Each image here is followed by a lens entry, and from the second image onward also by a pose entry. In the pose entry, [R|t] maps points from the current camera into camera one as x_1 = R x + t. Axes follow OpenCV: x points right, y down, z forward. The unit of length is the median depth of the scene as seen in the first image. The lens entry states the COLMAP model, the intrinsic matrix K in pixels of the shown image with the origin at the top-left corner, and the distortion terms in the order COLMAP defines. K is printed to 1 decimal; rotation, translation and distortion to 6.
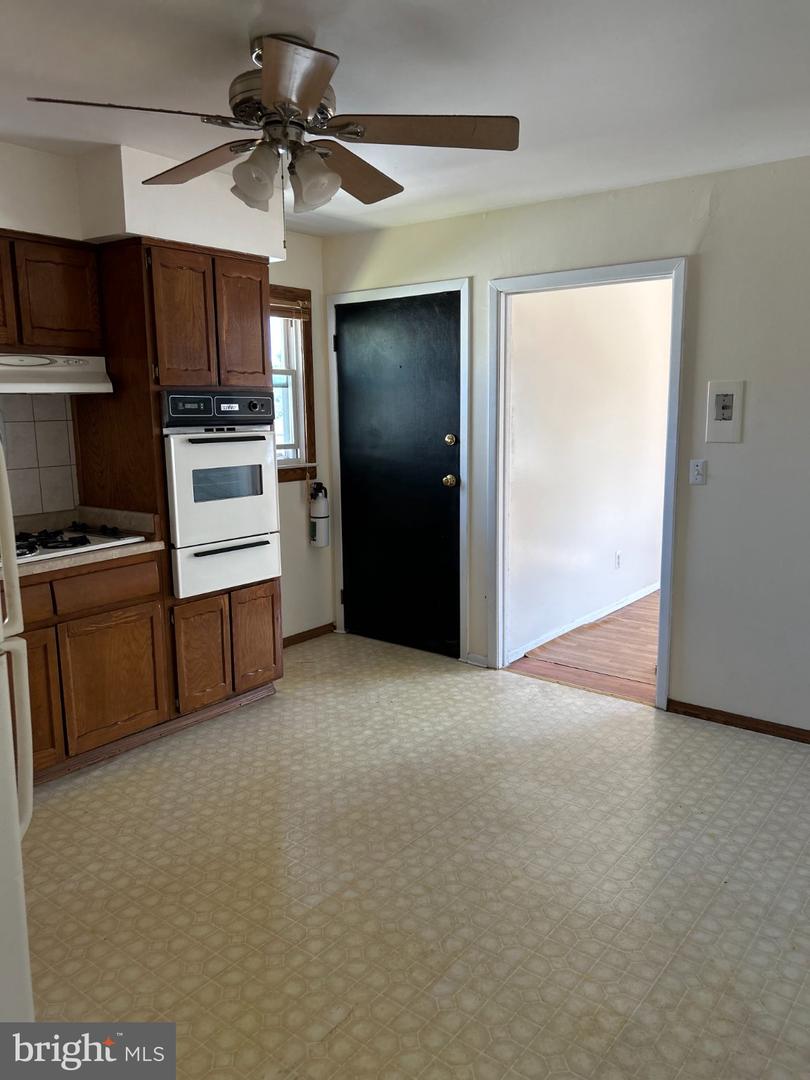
lens RADIAL K [[816.8, 0, 395.3], [0, 816.8, 543.7], [0, 0, 1]] dist [0.062952, -0.051145]
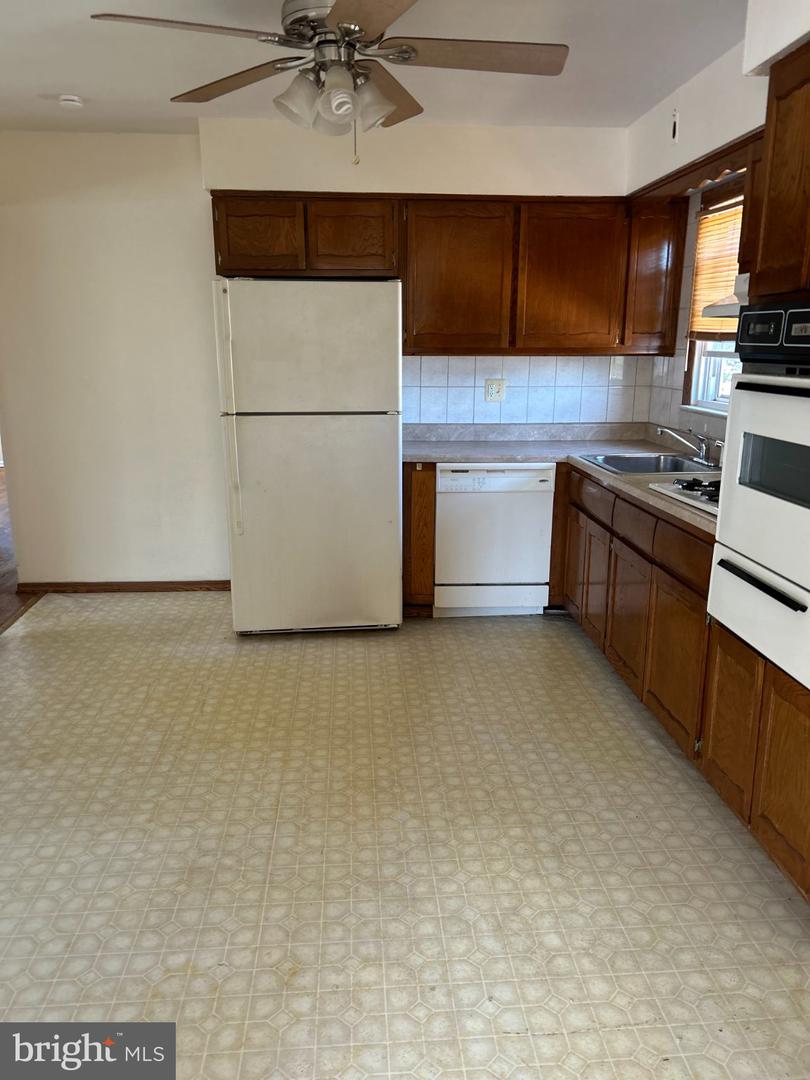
lens RADIAL K [[810.1, 0, 408.3], [0, 810.1, 539.5], [0, 0, 1]] dist [0.096112, -0.080604]
pose [[-0.736008, 0.169280, -0.655467, 0.382678], [-0.108331, 0.926304, 0.360868, -0.221566], [0.668249, 0.336609, -0.663429, 1.320587]]
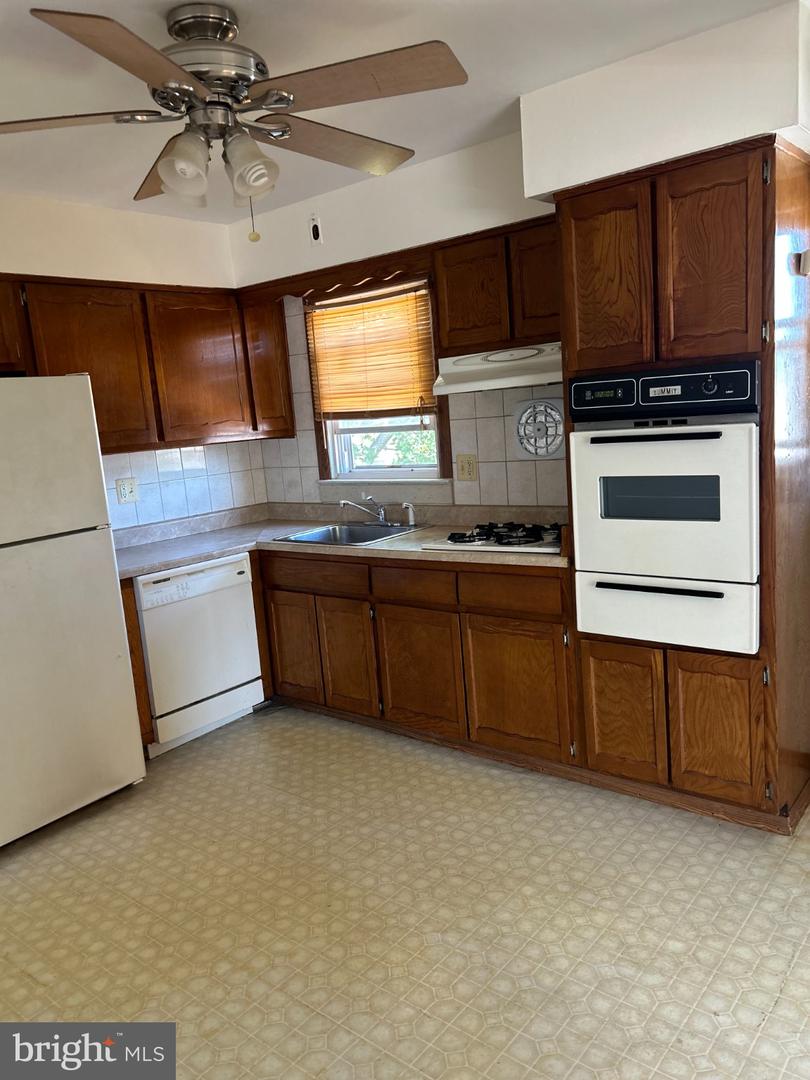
lens RADIAL K [[816.8, 0, 395.3], [0, 816.8, 543.7], [0, 0, 1]] dist [0.062952, -0.051145]
pose [[-0.027198, 0.181084, -0.983092, 0.553857], [-0.085817, 0.979402, 0.182778, -0.158805], [0.995940, 0.089338, -0.011098, 0.850802]]
